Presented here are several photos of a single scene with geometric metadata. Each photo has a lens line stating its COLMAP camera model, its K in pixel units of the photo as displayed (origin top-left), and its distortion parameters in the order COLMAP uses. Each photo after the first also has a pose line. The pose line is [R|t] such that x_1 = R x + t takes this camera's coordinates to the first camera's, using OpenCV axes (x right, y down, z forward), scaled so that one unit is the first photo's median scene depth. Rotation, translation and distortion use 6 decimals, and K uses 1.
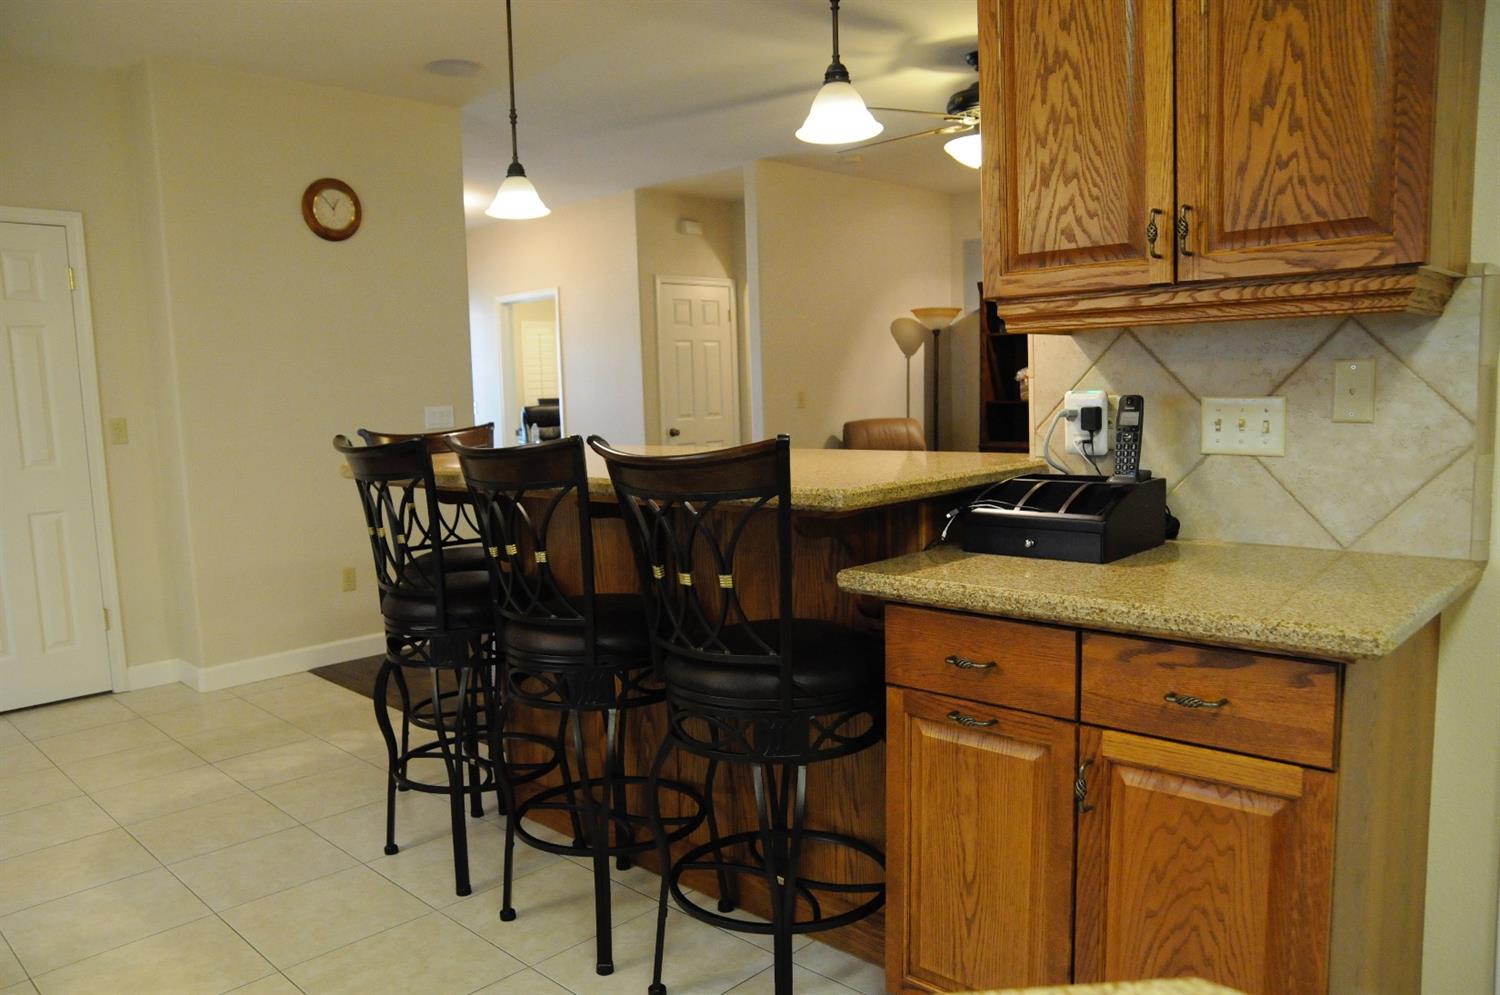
lens RADIAL K [[1091.7, 0, 740.7], [0, 1091.7, 519.3], [0, 0, 1]] dist [-0.134999, 0.111885]
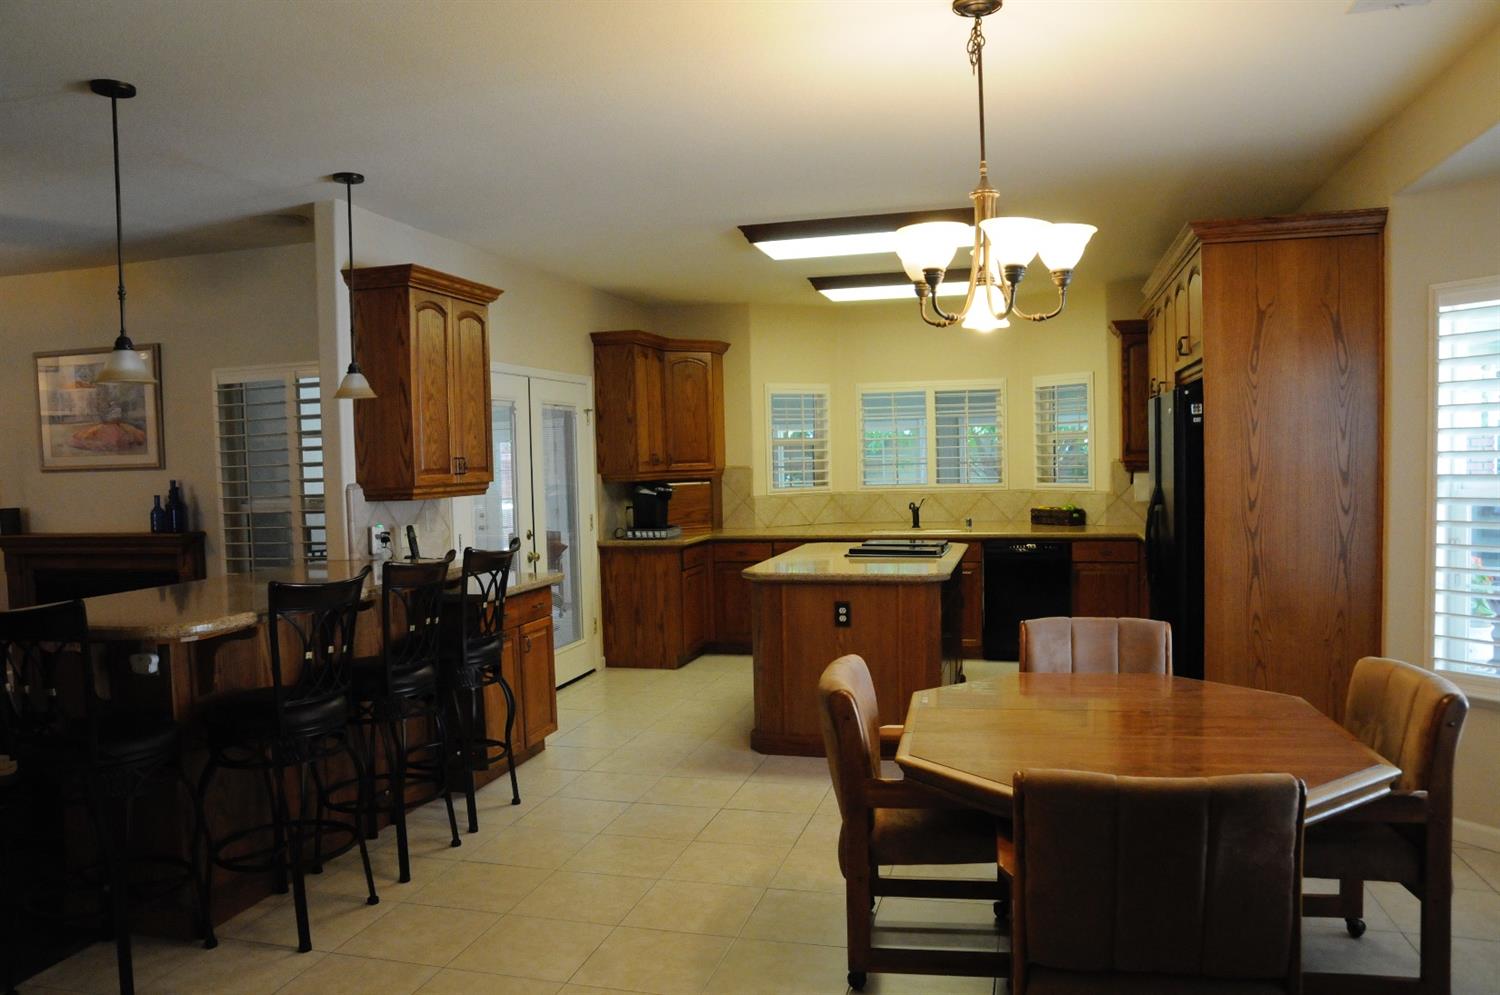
lens RADIAL K [[1091.7, 0, 740.7], [0, 1091.7, 519.3], [0, 0, 1]] dist [-0.134999, 0.111885]
pose [[-0.489580, -0.003149, 0.871953, -2.193057], [0.146890, 0.985404, 0.086034, -0.231109], [-0.859497, 0.170202, -0.481972, 1.541967]]
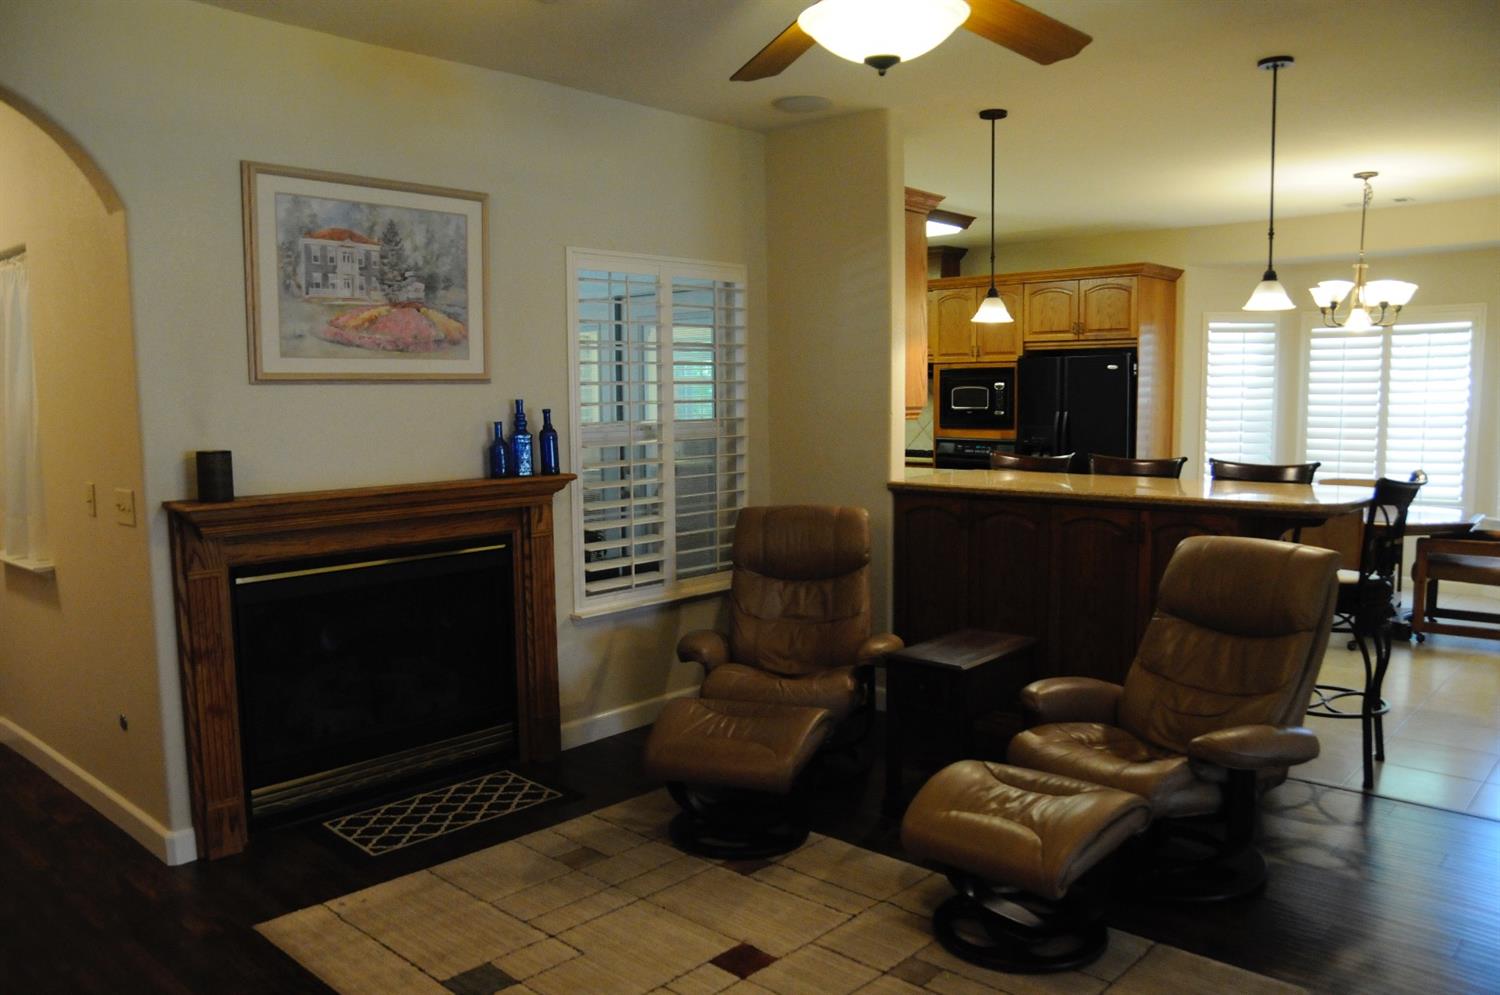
lens RADIAL K [[1125.4, 0, 747.0], [0, 1125.4, 519.2], [0, 0, 1]] dist [-0.133122, 0.123045]
pose [[-0.998225, 0.050298, -0.031893, 0.731771], [0.041636, 0.972263, 0.230155, -0.559493], [0.042585, 0.228418, -0.972631, 3.557924]]
